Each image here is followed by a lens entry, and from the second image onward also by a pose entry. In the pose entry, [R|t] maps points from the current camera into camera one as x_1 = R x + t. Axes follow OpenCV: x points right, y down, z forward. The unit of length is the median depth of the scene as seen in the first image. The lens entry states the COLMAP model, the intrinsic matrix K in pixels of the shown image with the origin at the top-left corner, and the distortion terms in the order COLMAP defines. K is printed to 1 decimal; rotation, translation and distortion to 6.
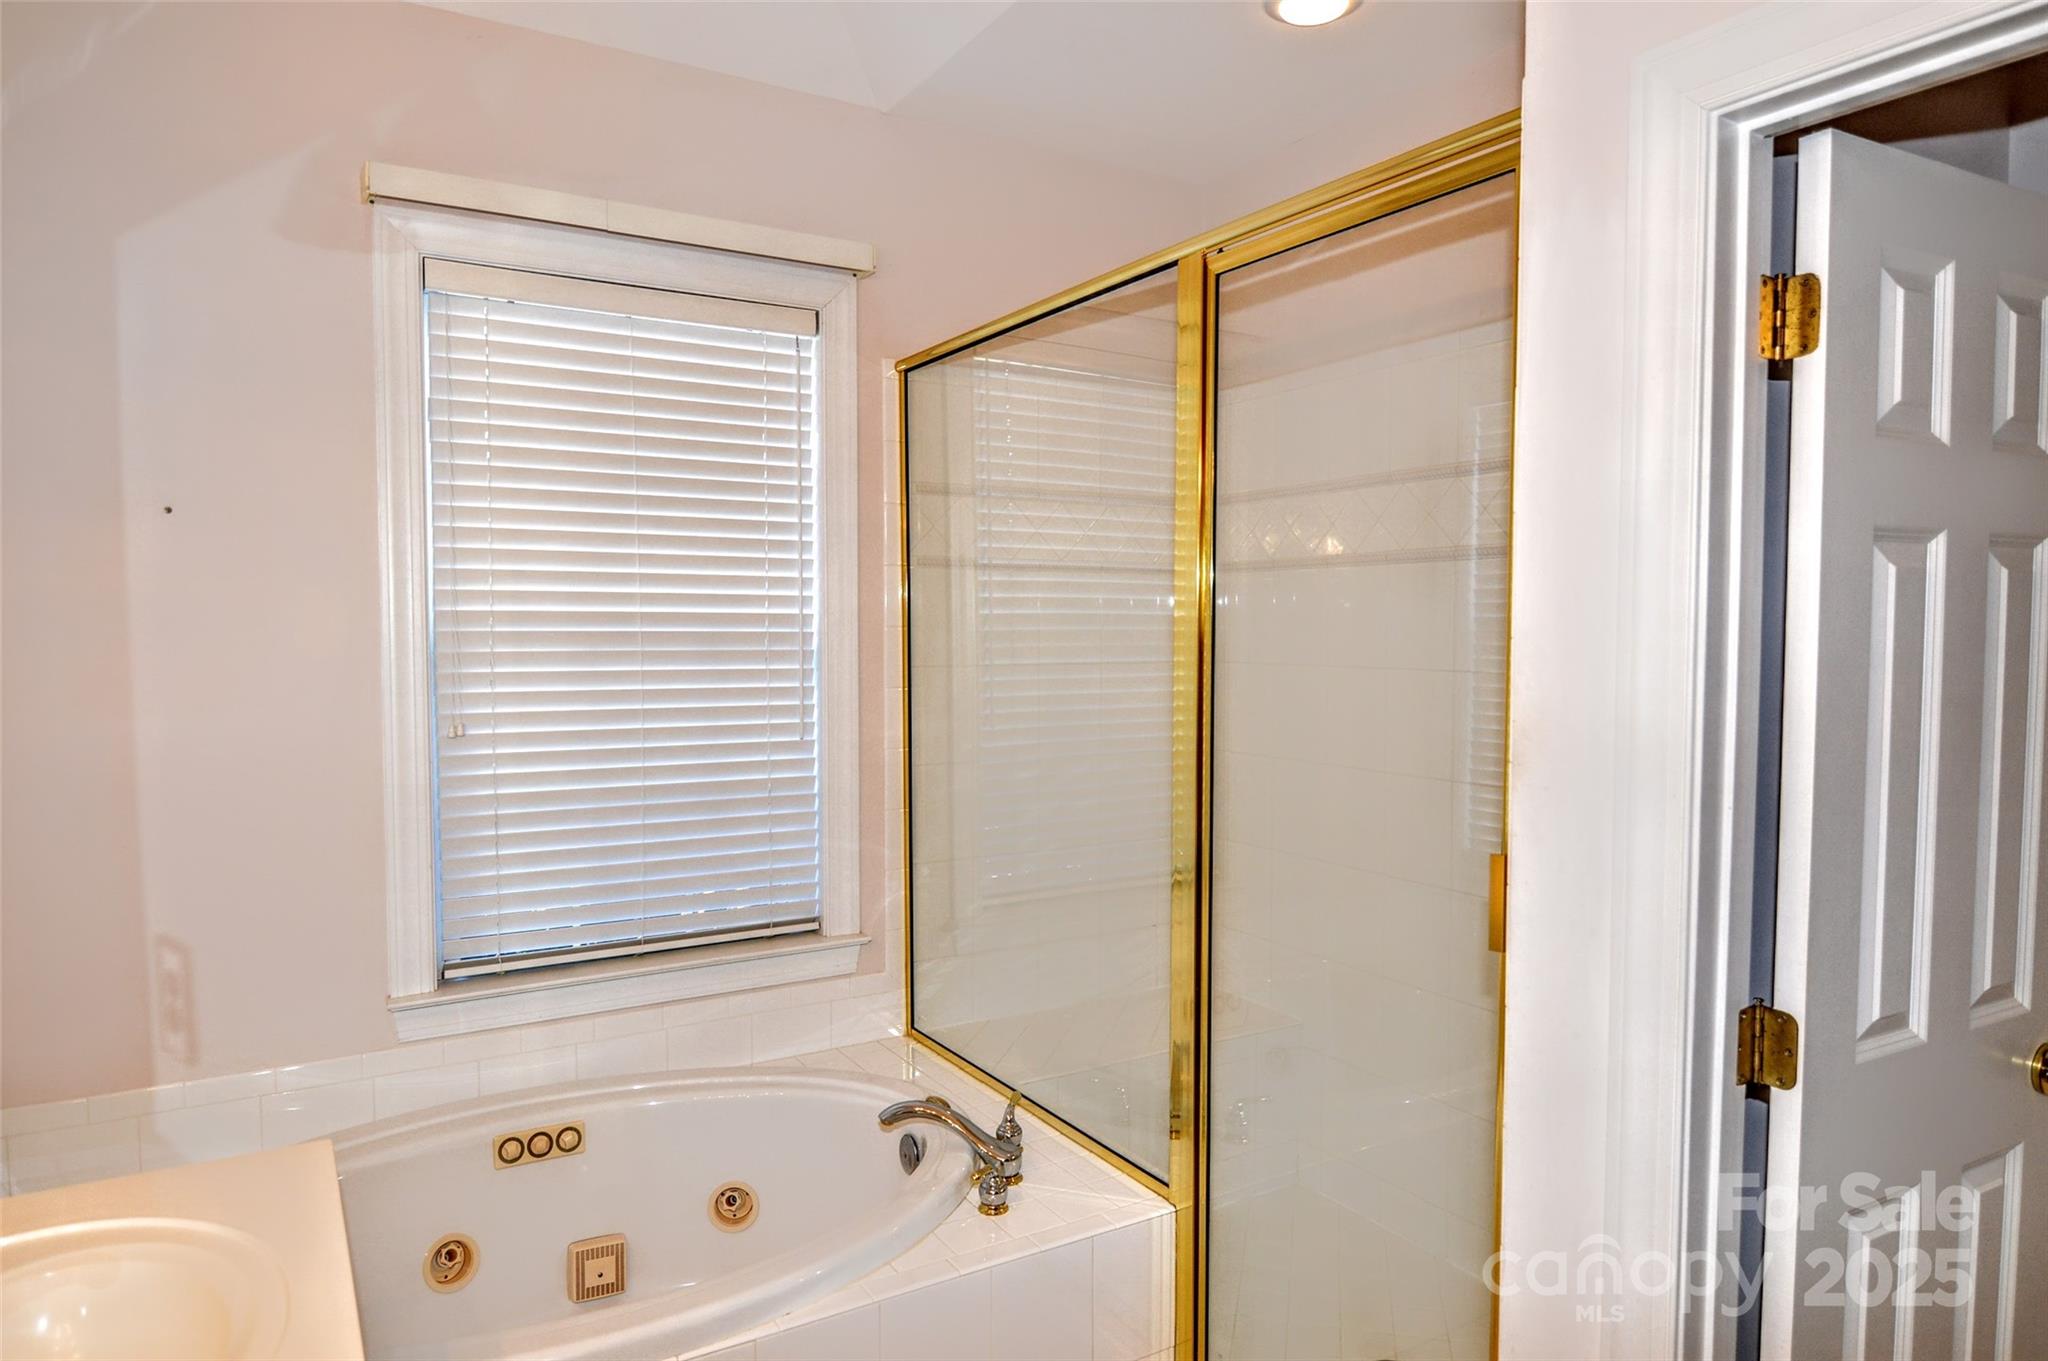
lens RADIAL K [[1268.9, 0, 1024.0], [0, 1268.9, 680.5], [0, 0, 1]] dist [-0.000009, -0.013350]
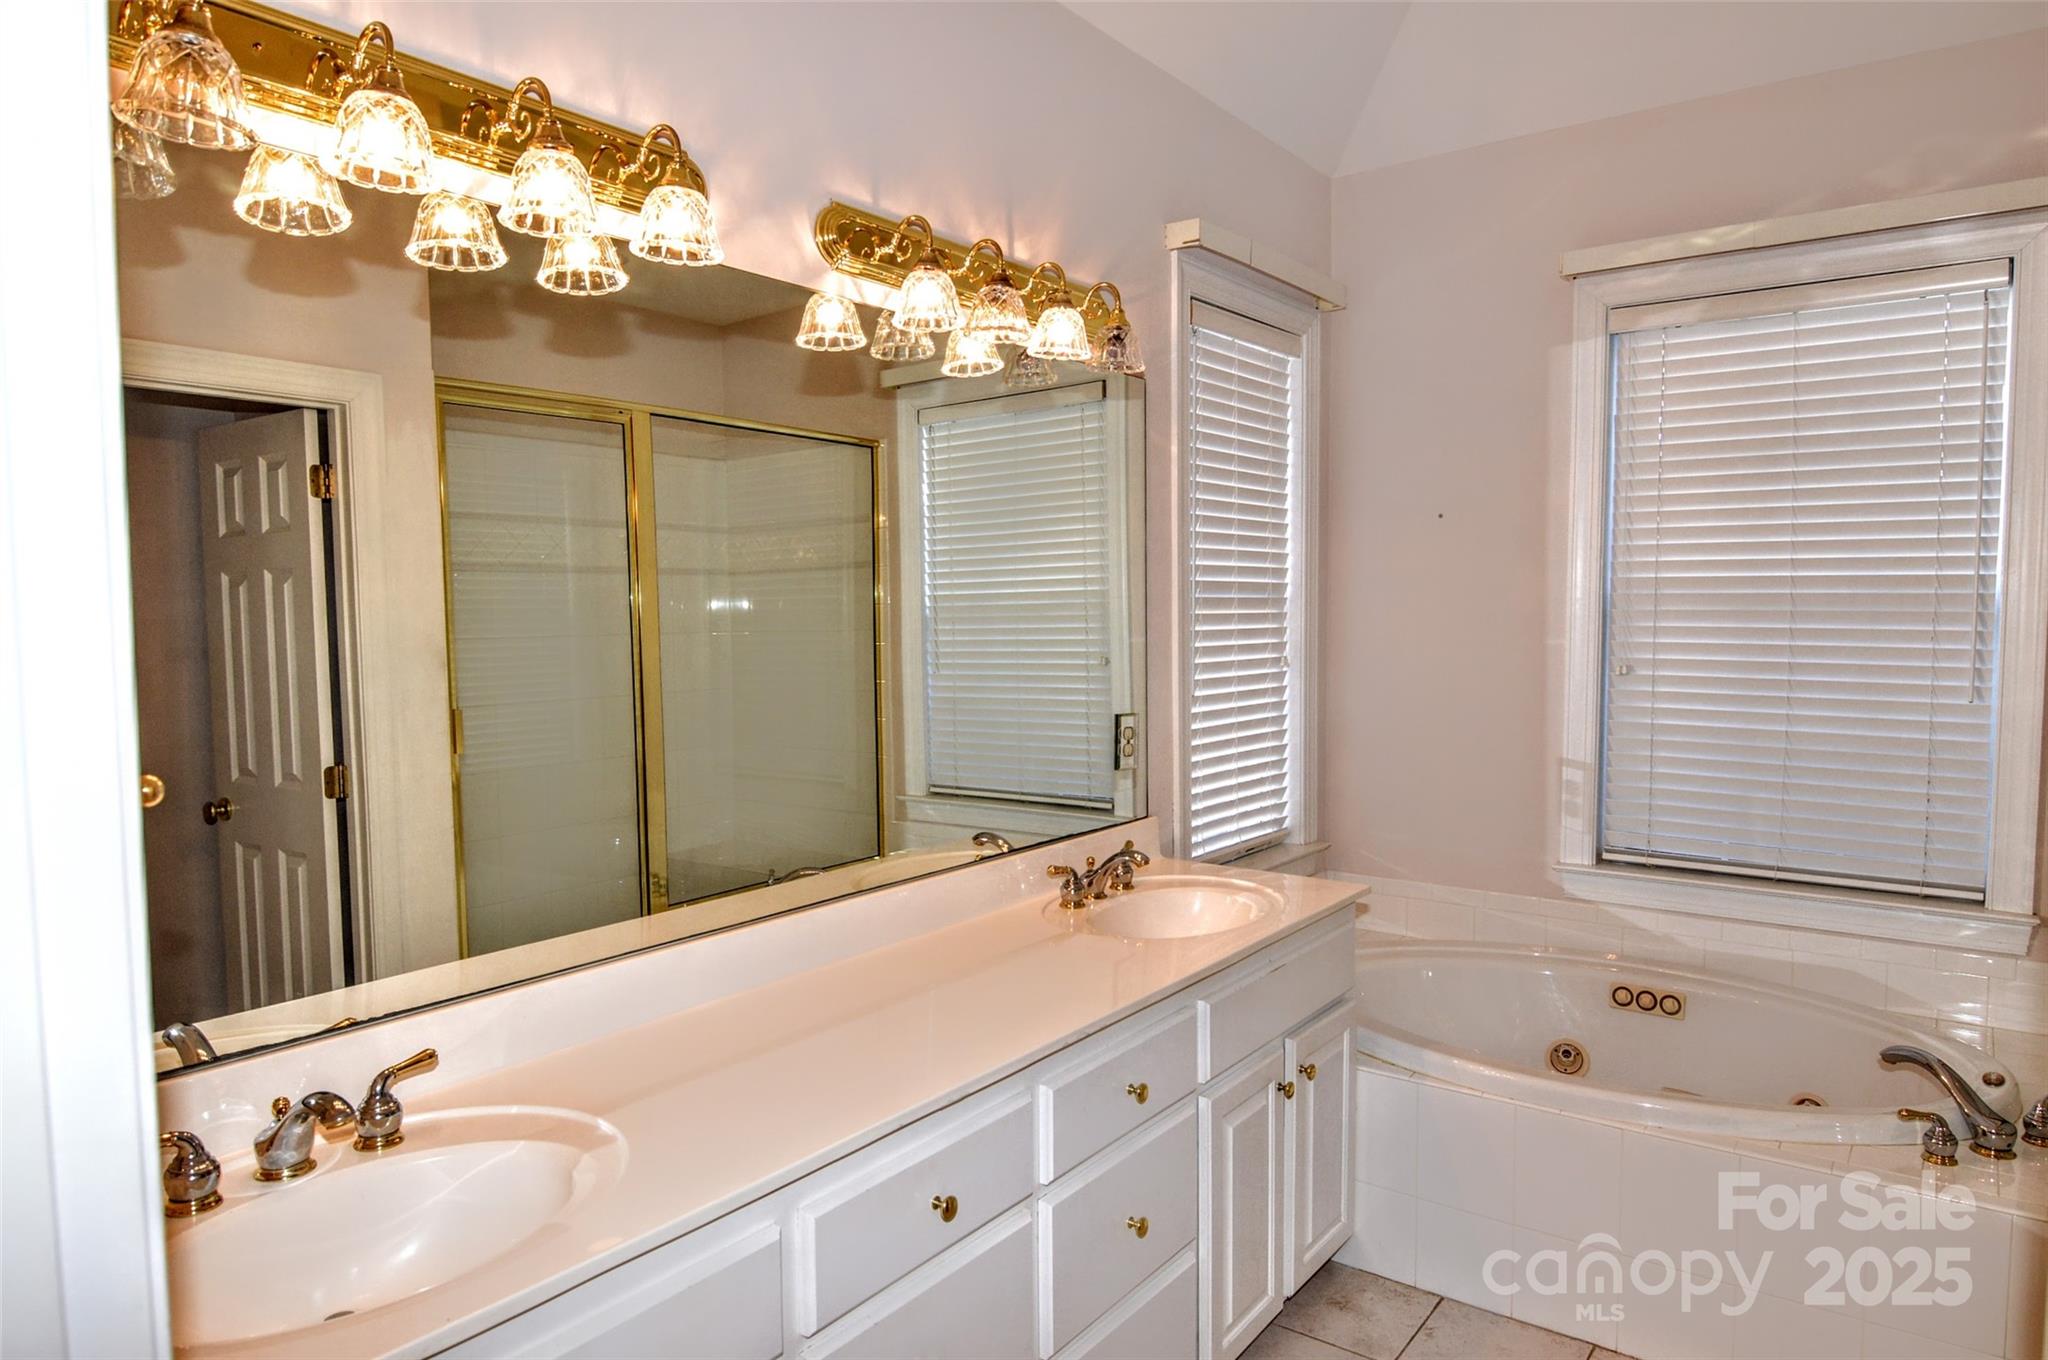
lens RADIAL K [[1238.5, 0, 1024.0], [0, 1238.5, 680.0], [0, 0, 1]] dist [-0.007861, -0.010167]
pose [[0.371948, 0.056687, -0.926521, 0.497772], [-0.037477, 0.998237, 0.046030, 0.014195], [0.927497, 0.017603, 0.373417, -0.037478]]
